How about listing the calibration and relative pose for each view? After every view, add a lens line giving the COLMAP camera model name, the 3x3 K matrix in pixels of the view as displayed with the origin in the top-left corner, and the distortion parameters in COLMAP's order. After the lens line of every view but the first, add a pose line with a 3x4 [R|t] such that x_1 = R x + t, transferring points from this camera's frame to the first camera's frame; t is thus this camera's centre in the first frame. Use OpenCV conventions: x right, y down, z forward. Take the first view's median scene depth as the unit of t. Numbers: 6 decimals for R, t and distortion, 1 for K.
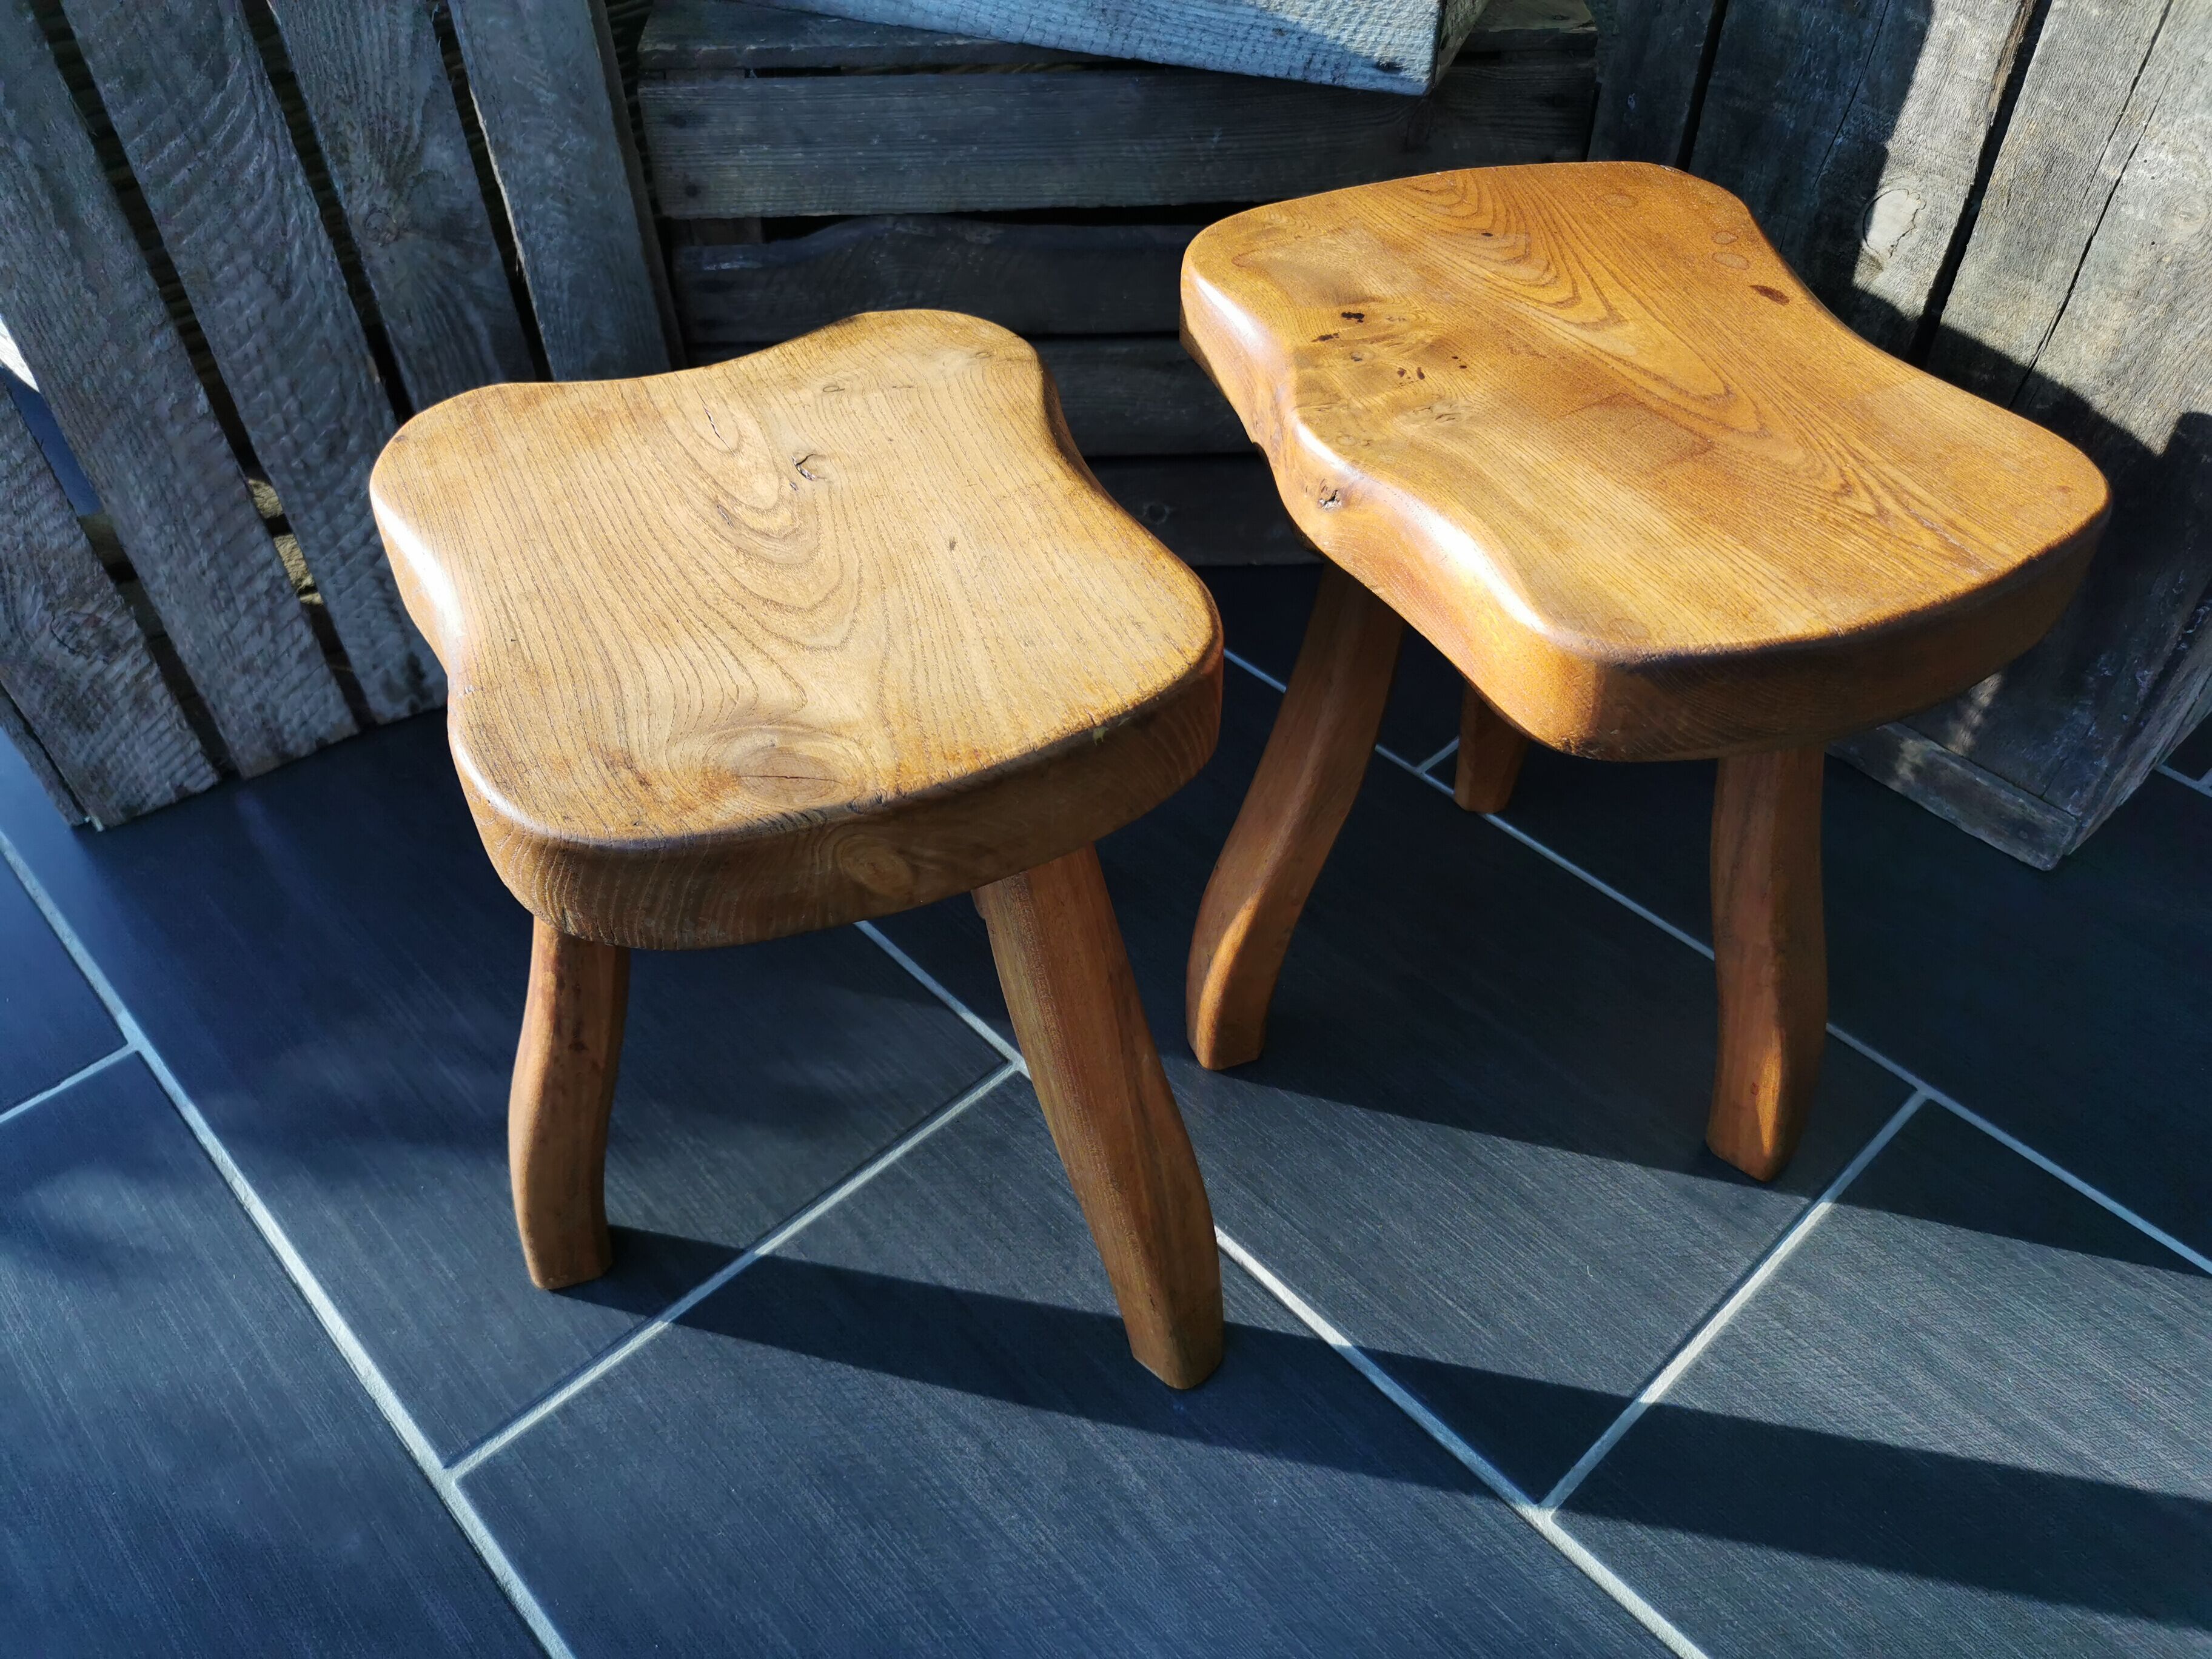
lens RADIAL K [[1732.6, 0, 1106.1], [0, 1732.6, 839.8], [0, 0, 1]] dist [0.024853, -0.014443]
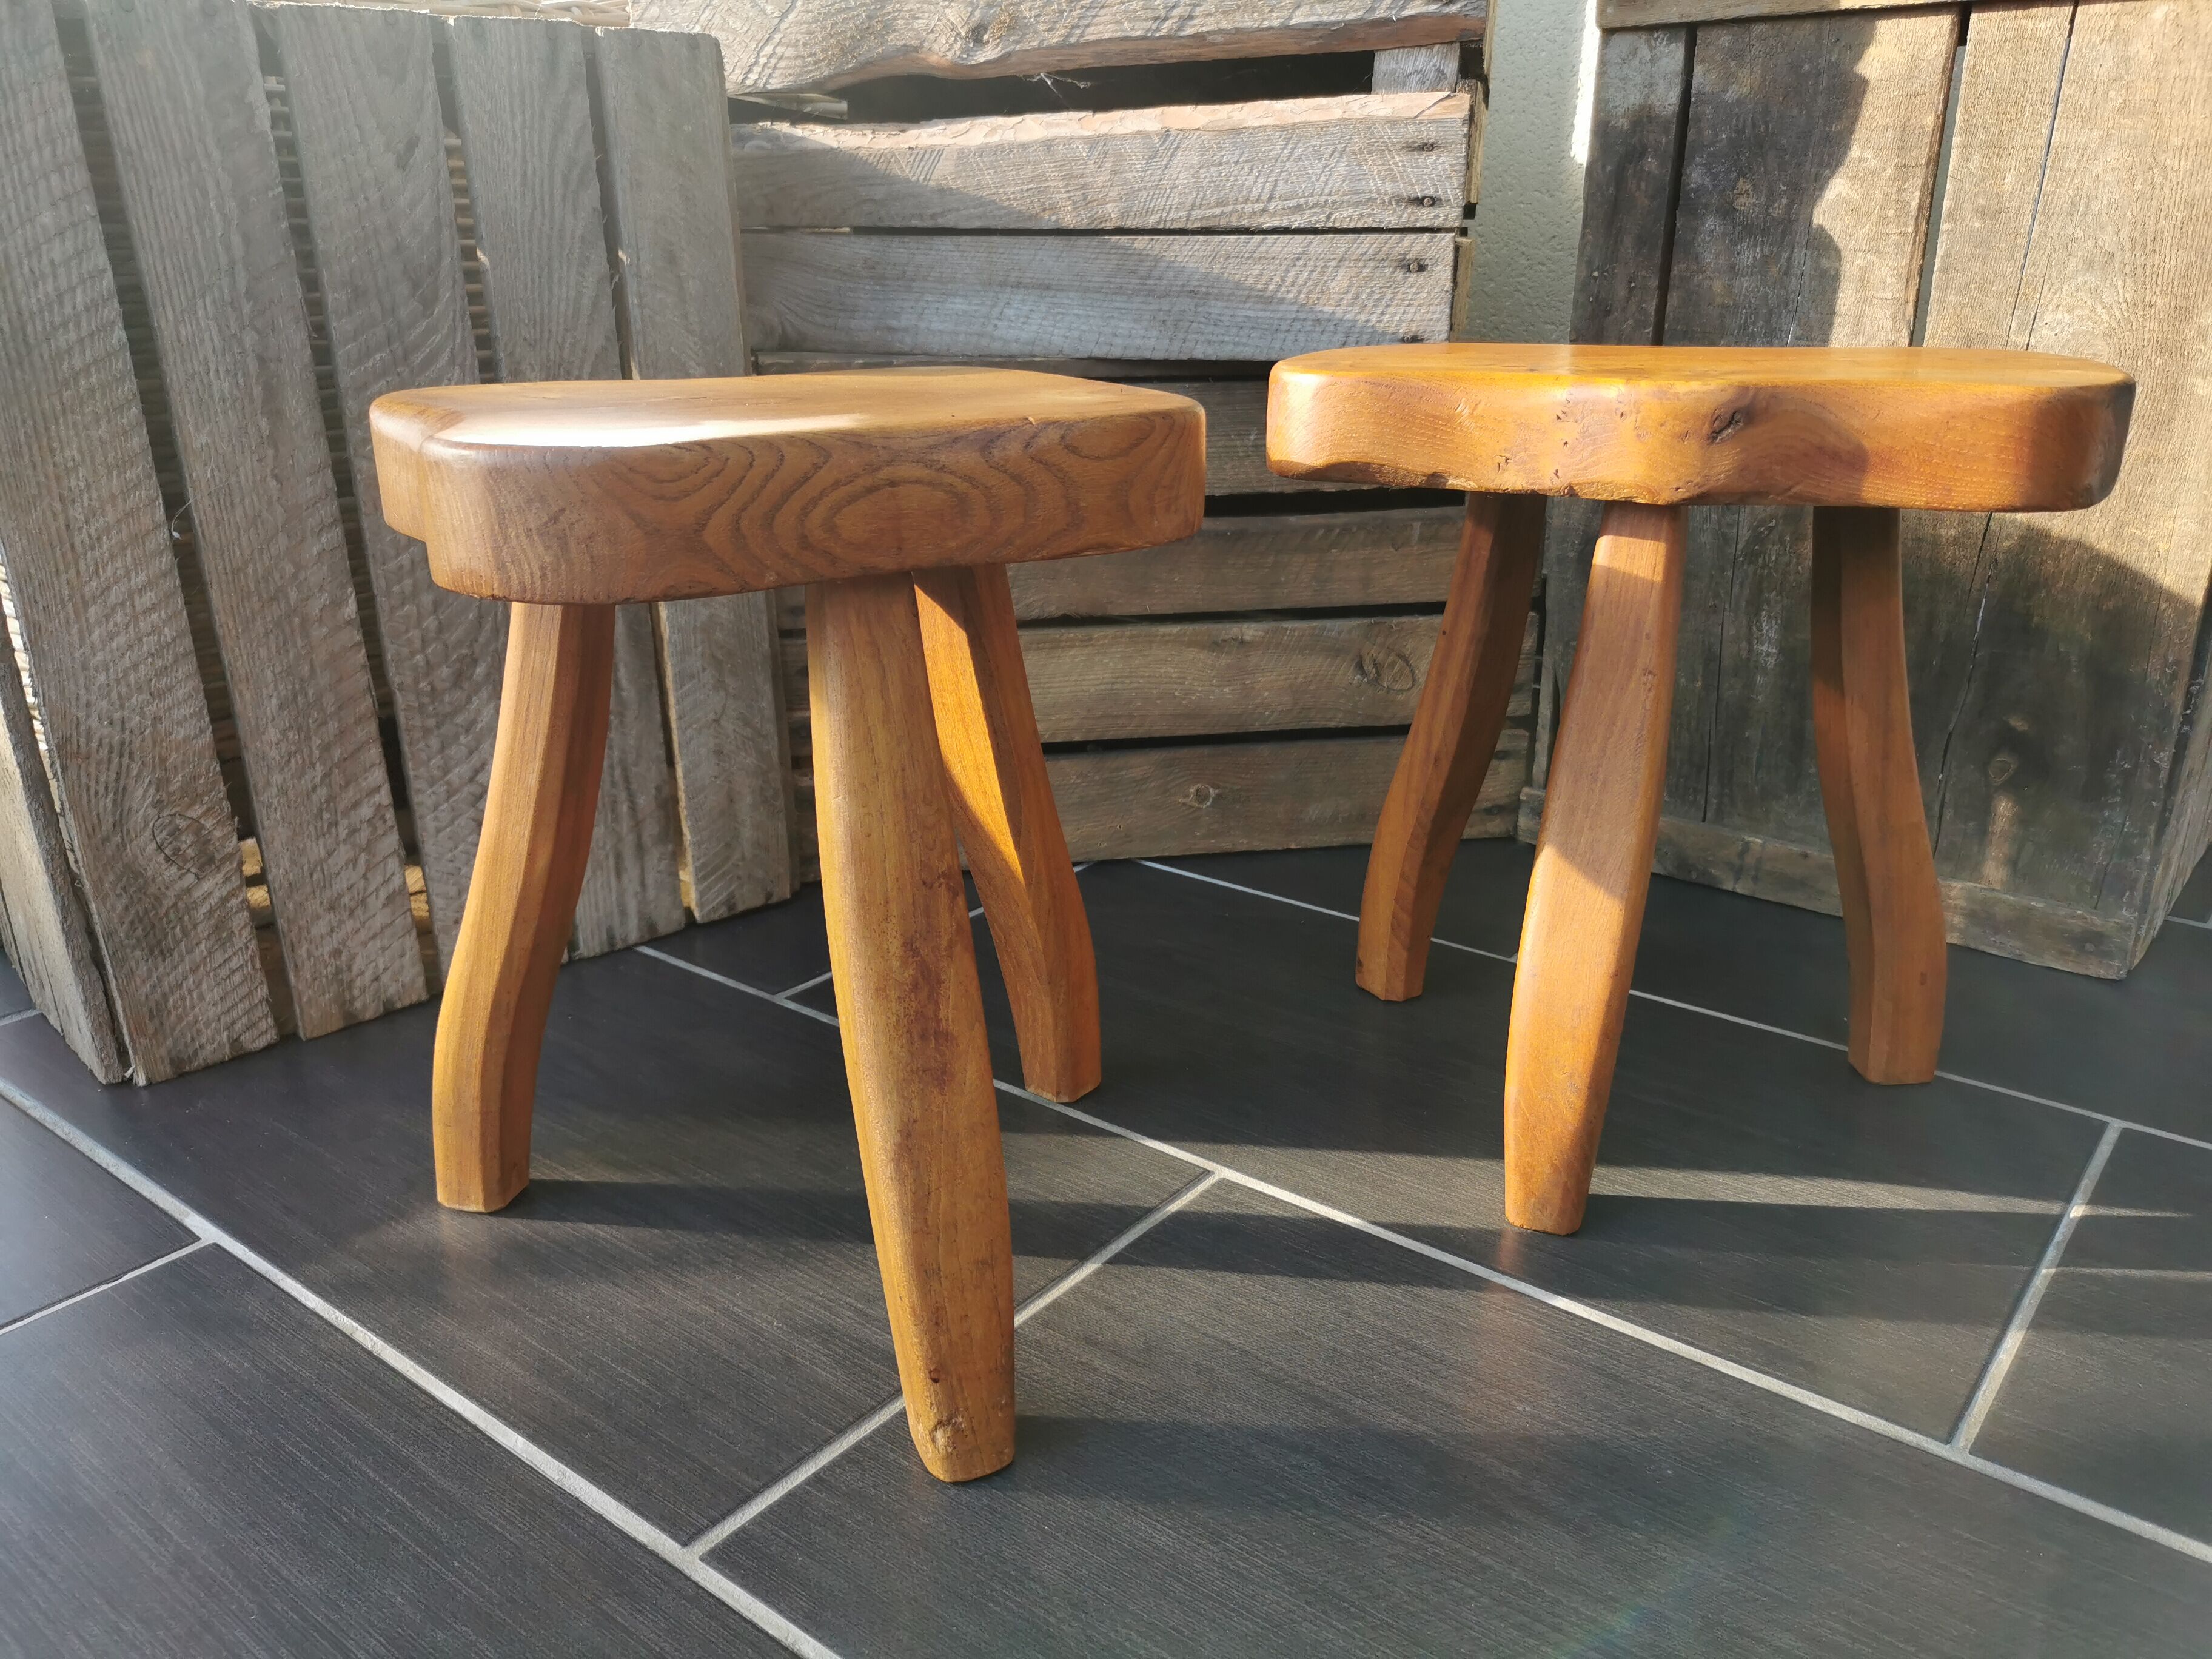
lens RADIAL K [[1718.9, 0, 1110.6], [0, 1718.9, 836.3], [0, 0, 1]] dist [0.052694, -0.054825]
pose [[0.988233, -0.046246, 0.145796, -0.228171], [0.103613, 0.903581, -0.415698, 0.333565], [-0.112514, 0.425913, 0.897741, 0.091770]]
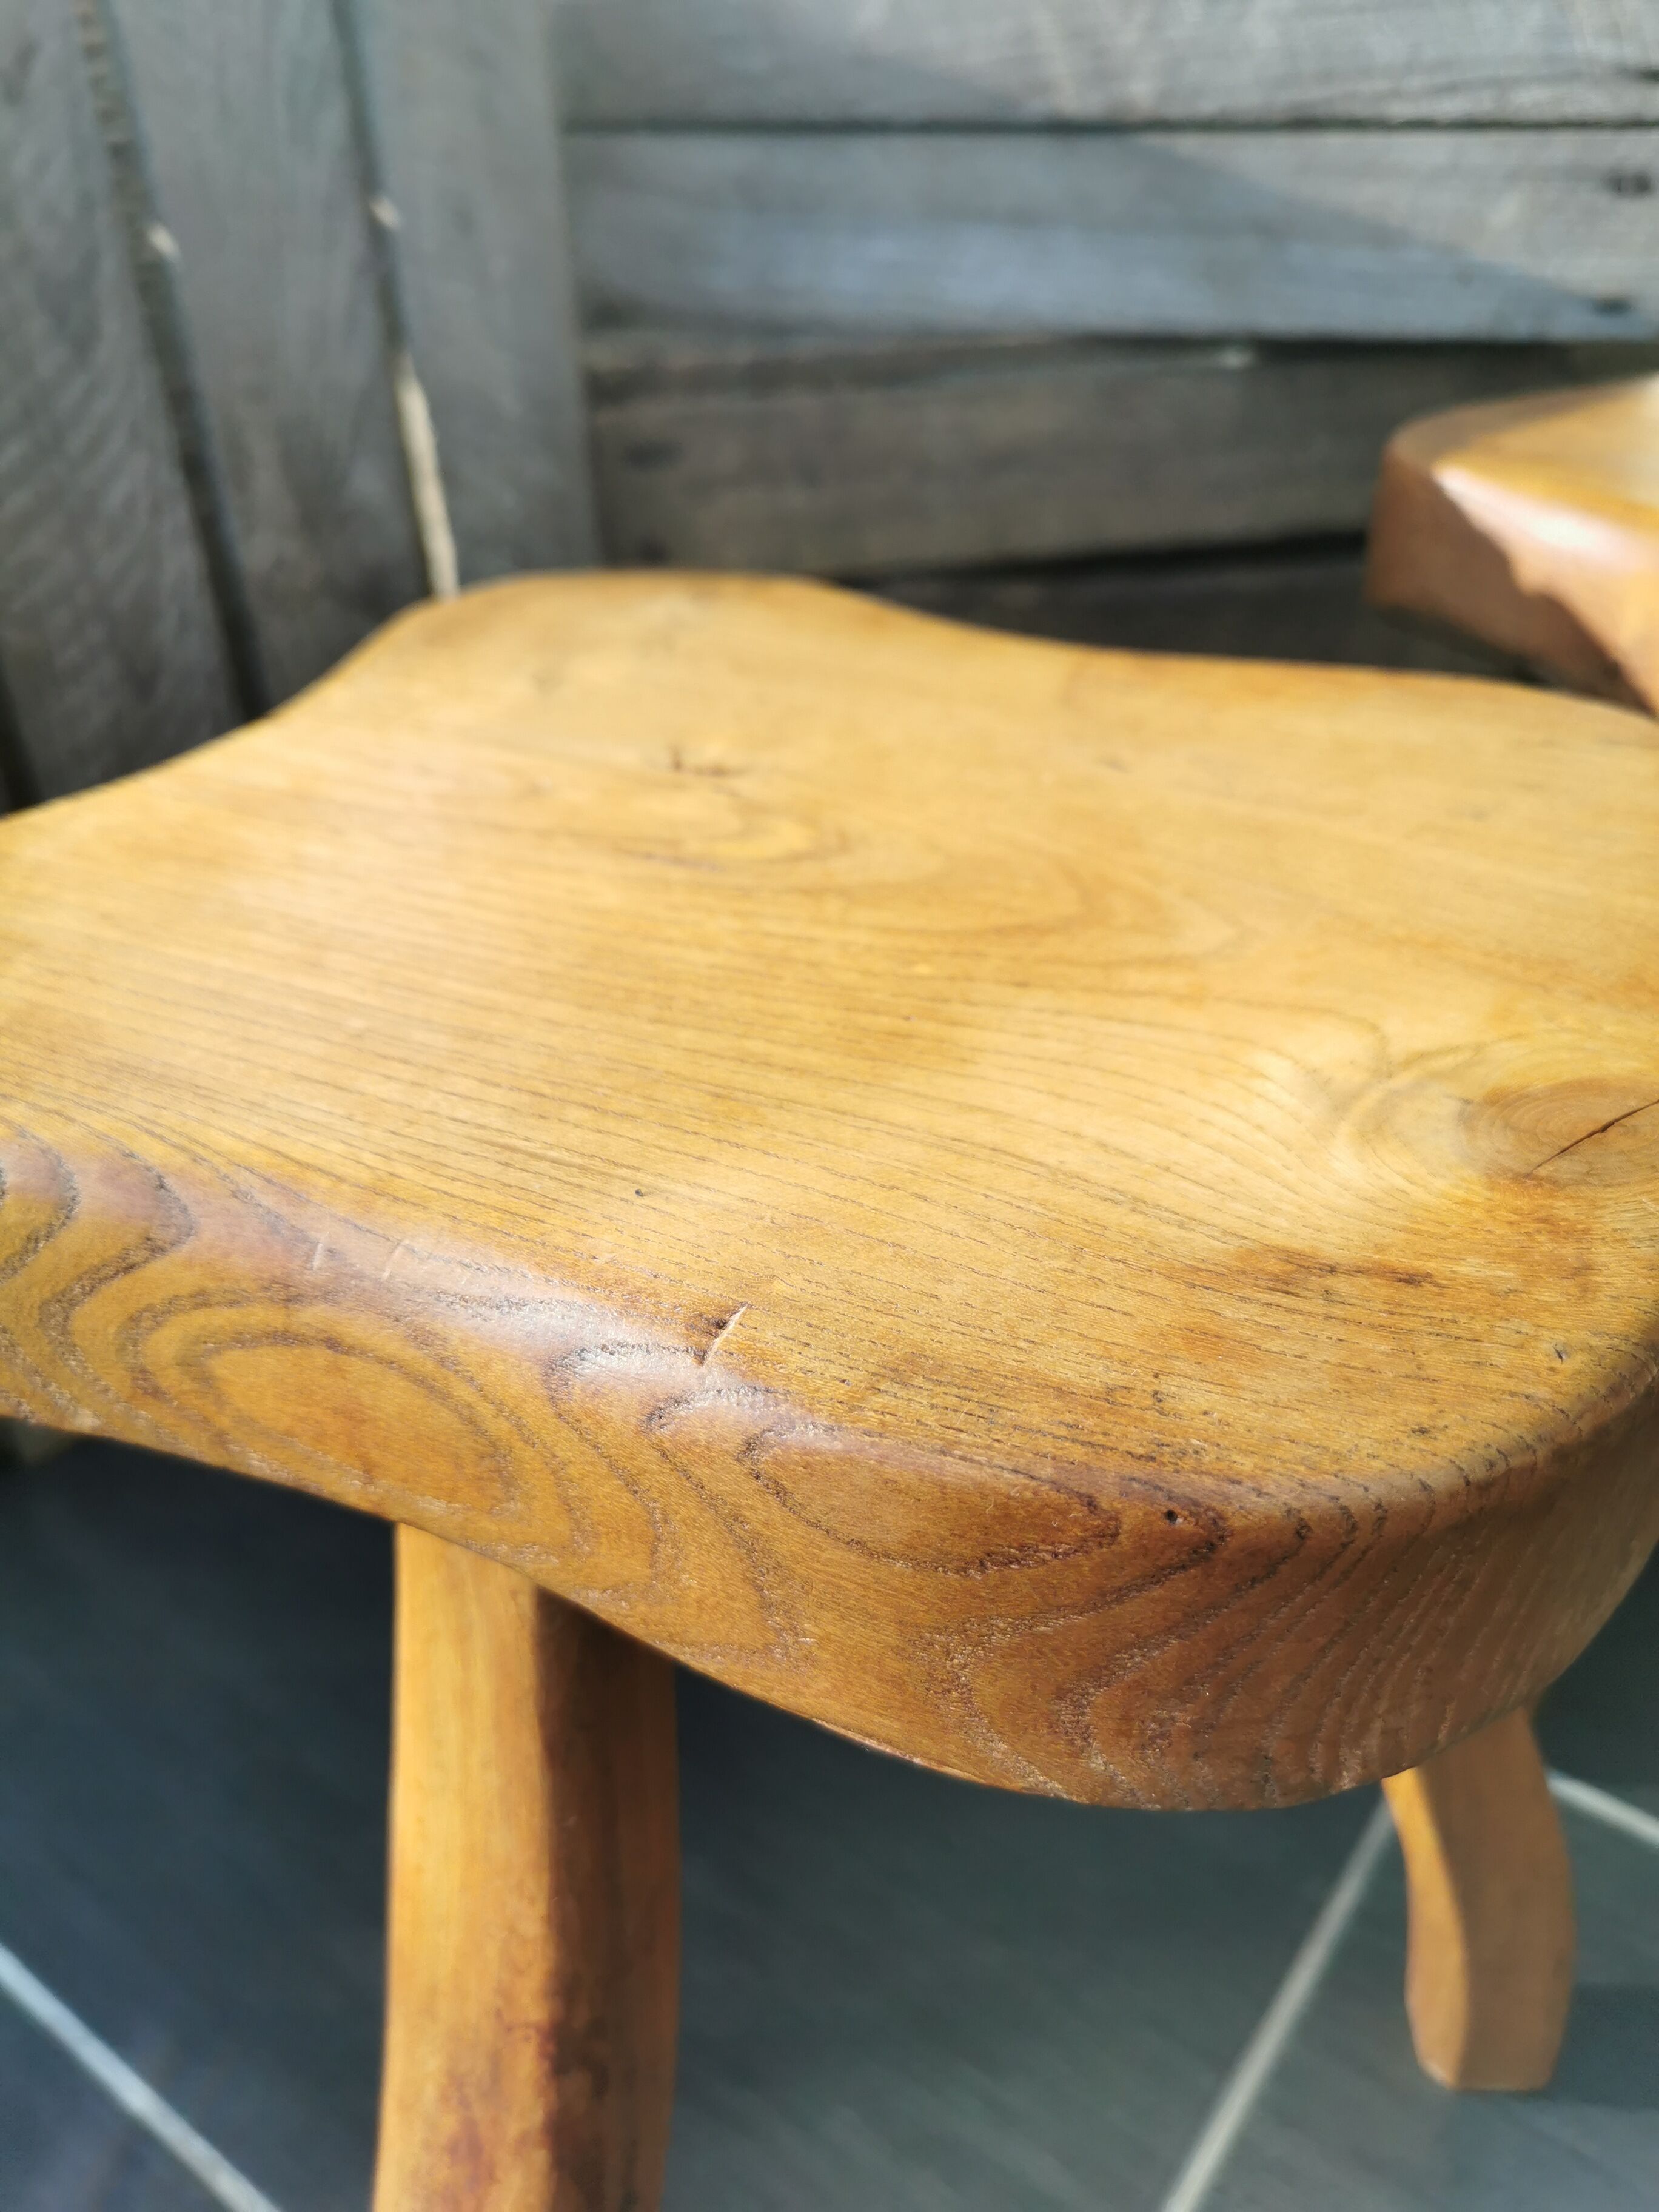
lens RADIAL K [[1752.6, 0, 825.6], [0, 1752.6, 1103.8], [0, 0, 1]] dist [0.027204, -0.041899]
pose [[0.983490, -0.109479, 0.144091, -0.322418], [0.135095, 0.973958, -0.182084, -0.003635], [-0.120404, 0.198544, 0.972668, 0.341677]]
